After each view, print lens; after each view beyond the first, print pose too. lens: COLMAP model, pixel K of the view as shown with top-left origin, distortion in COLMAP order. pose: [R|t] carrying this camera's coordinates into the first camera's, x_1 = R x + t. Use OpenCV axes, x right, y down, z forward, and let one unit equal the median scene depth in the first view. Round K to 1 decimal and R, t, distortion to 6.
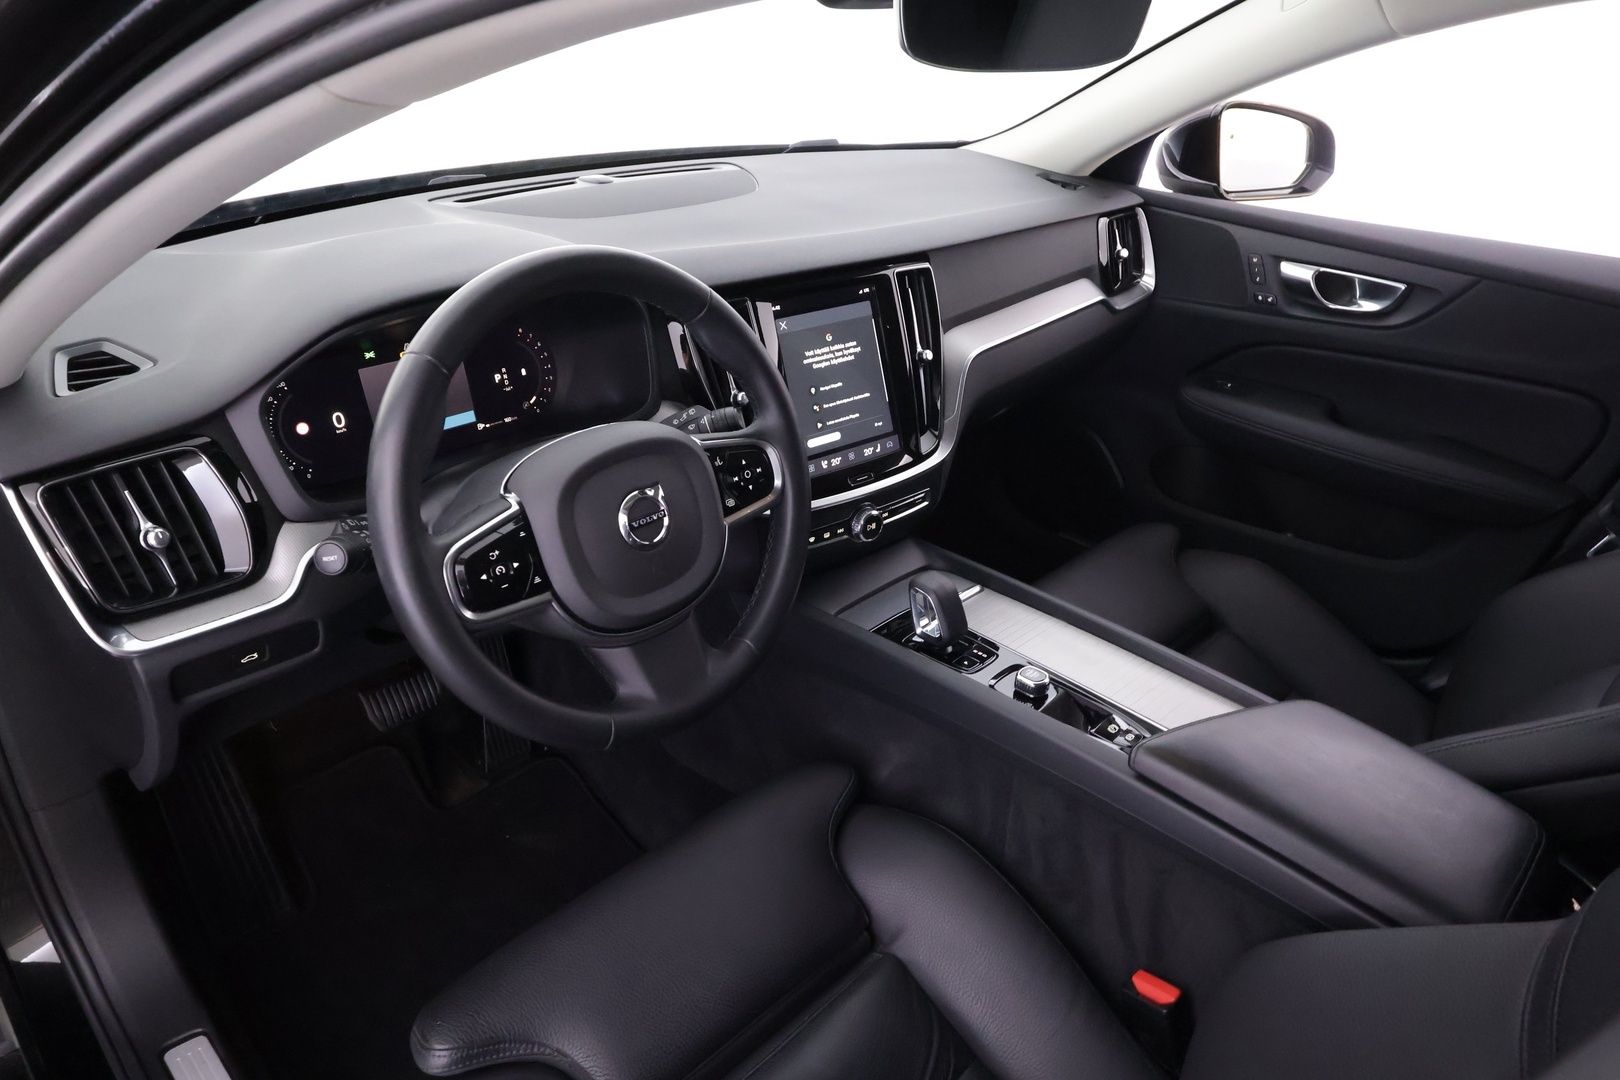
lens RADIAL K [[1138.5, 0, 815.3], [0, 1138.5, 553.2], [0, 0, 1]] dist [0.005935, -0.002971]
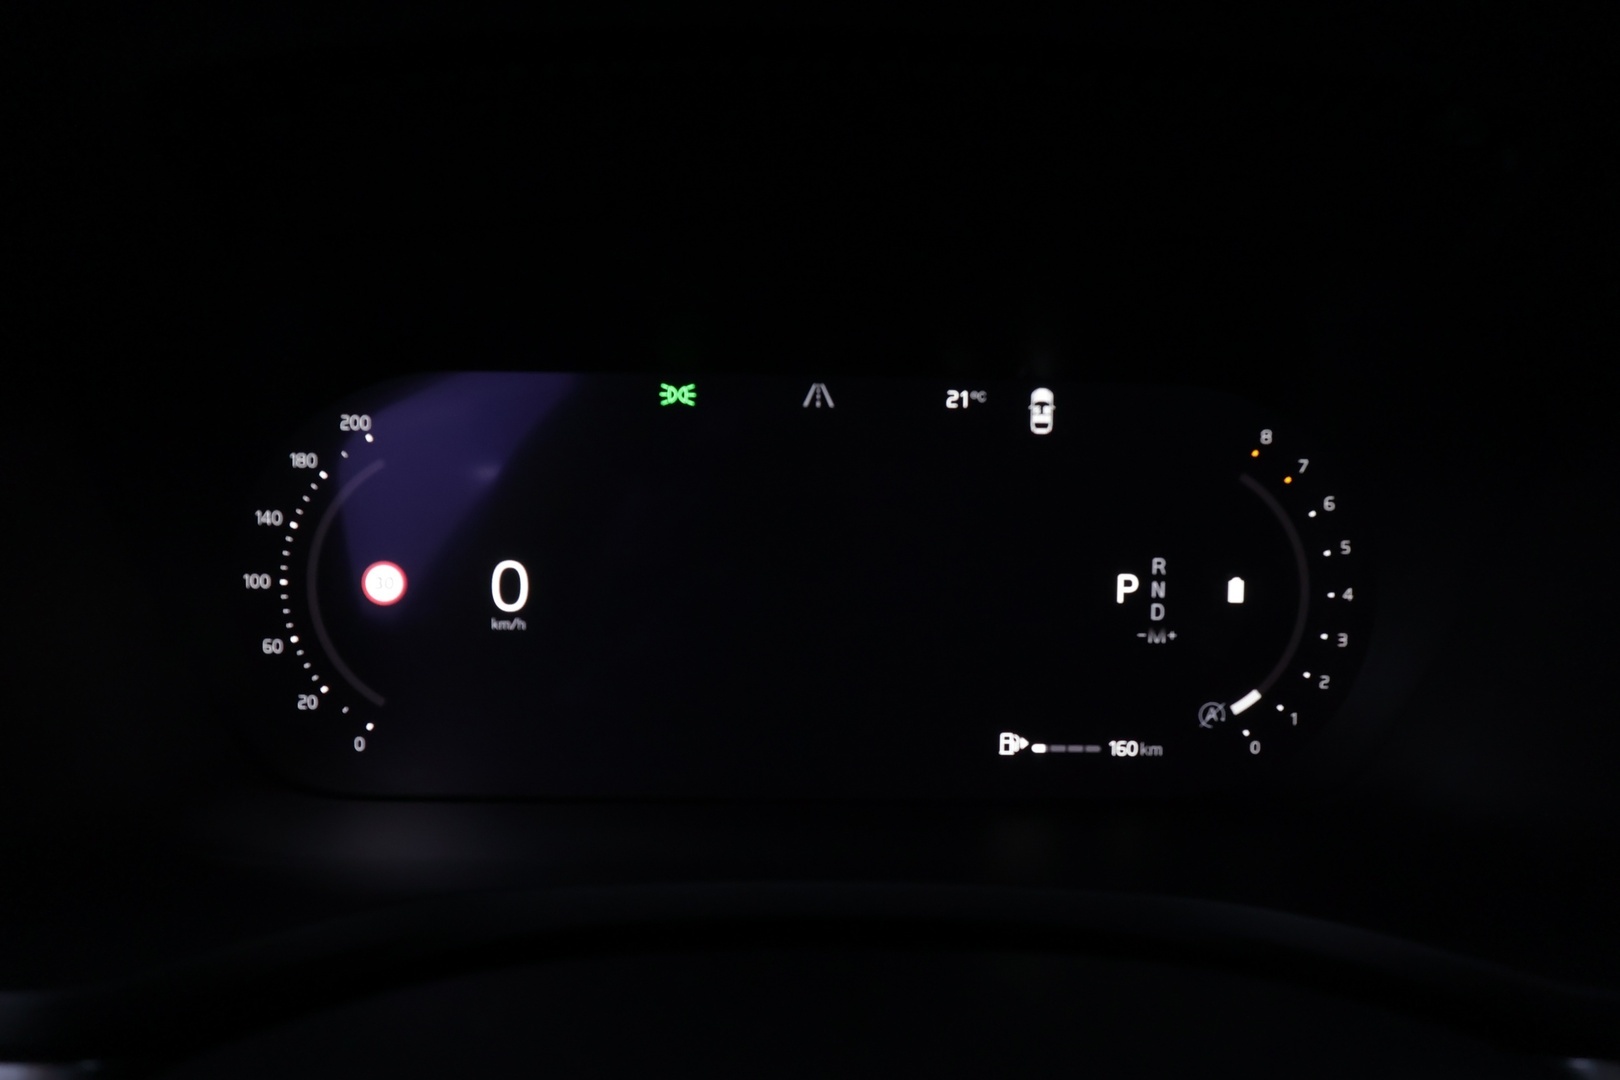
lens RADIAL K [[1138.5, 0, 808.2], [0, 1138.5, 541.3], [0, 0, 1]] dist [0.005935, -0.002971]
pose [[0.734342, 0.174534, -0.655957, -0.160295], [-0.330094, 0.936234, -0.120431, -0.106948], [0.593110, 0.304965, 0.745129, 0.751041]]
